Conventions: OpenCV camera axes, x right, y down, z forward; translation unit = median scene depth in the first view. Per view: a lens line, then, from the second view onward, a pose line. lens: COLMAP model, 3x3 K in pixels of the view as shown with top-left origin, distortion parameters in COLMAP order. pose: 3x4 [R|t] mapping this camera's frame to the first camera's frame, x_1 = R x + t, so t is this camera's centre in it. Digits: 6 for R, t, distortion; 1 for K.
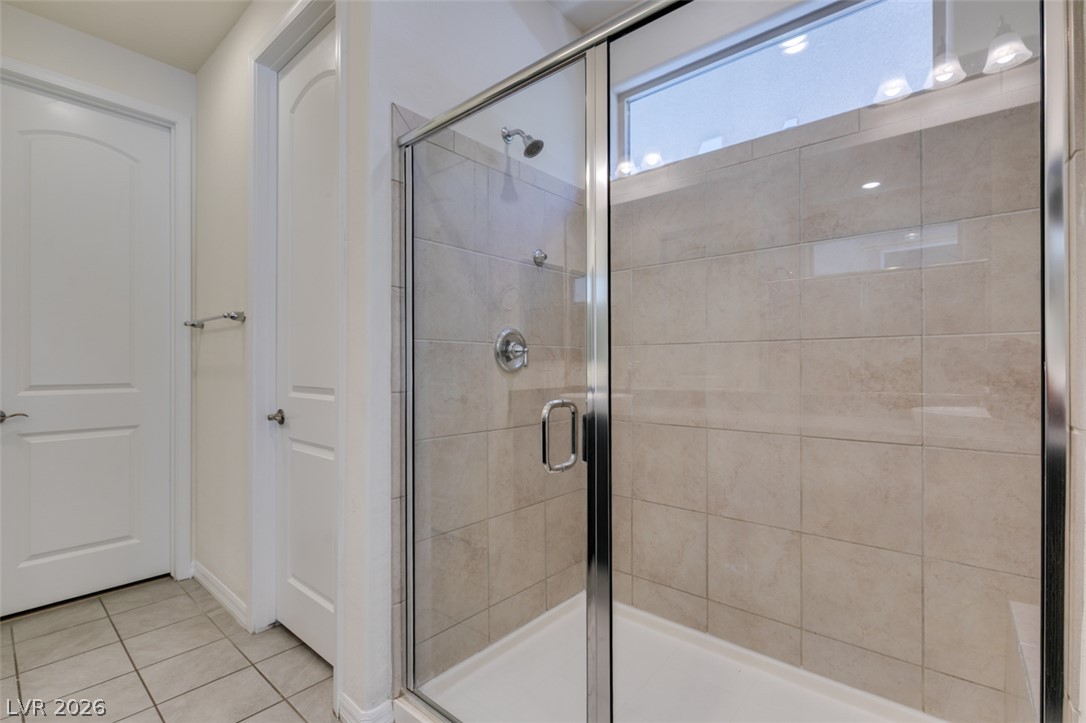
lens RADIAL K [[487.0, 0, 542.6], [0, 487.0, 368.1], [0, 0, 1]] dist [-0.000460, -0.000649]
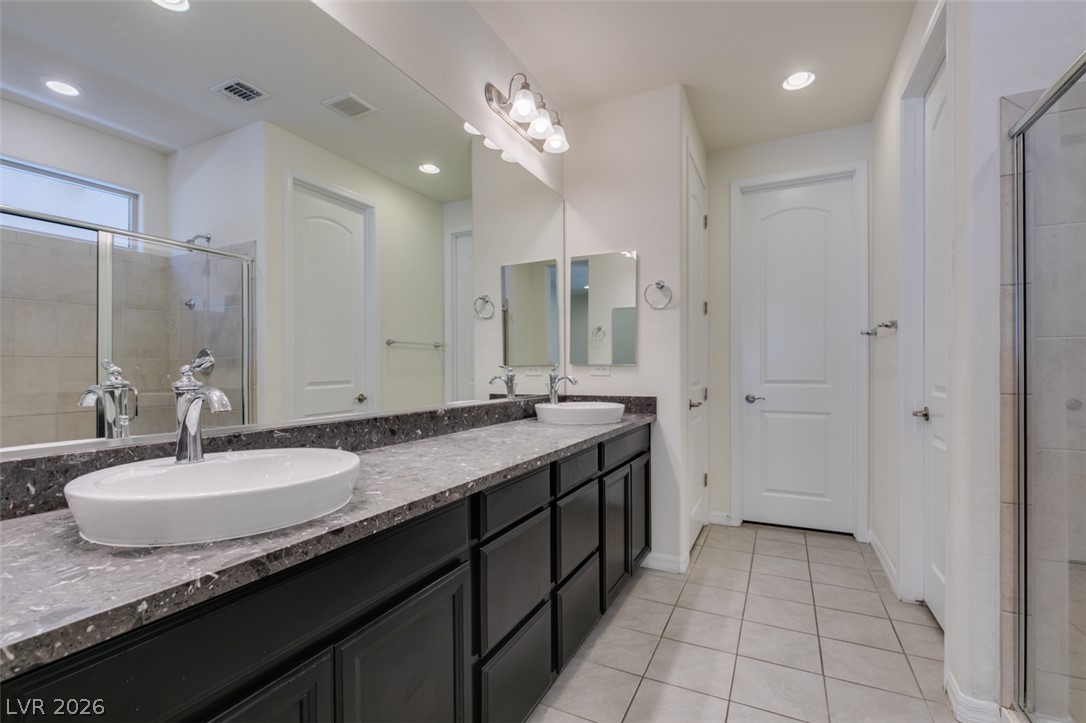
lens RADIAL K [[487.0, 0, 545.6], [0, 487.0, 367.1], [0, 0, 1]] dist [-0.000460, -0.000649]
pose [[0.259070, -0.007056, -0.965833, 0.294557], [0.004179, 0.999972, -0.006185, -0.000962], [0.965850, -0.002434, 0.259092, -0.101627]]
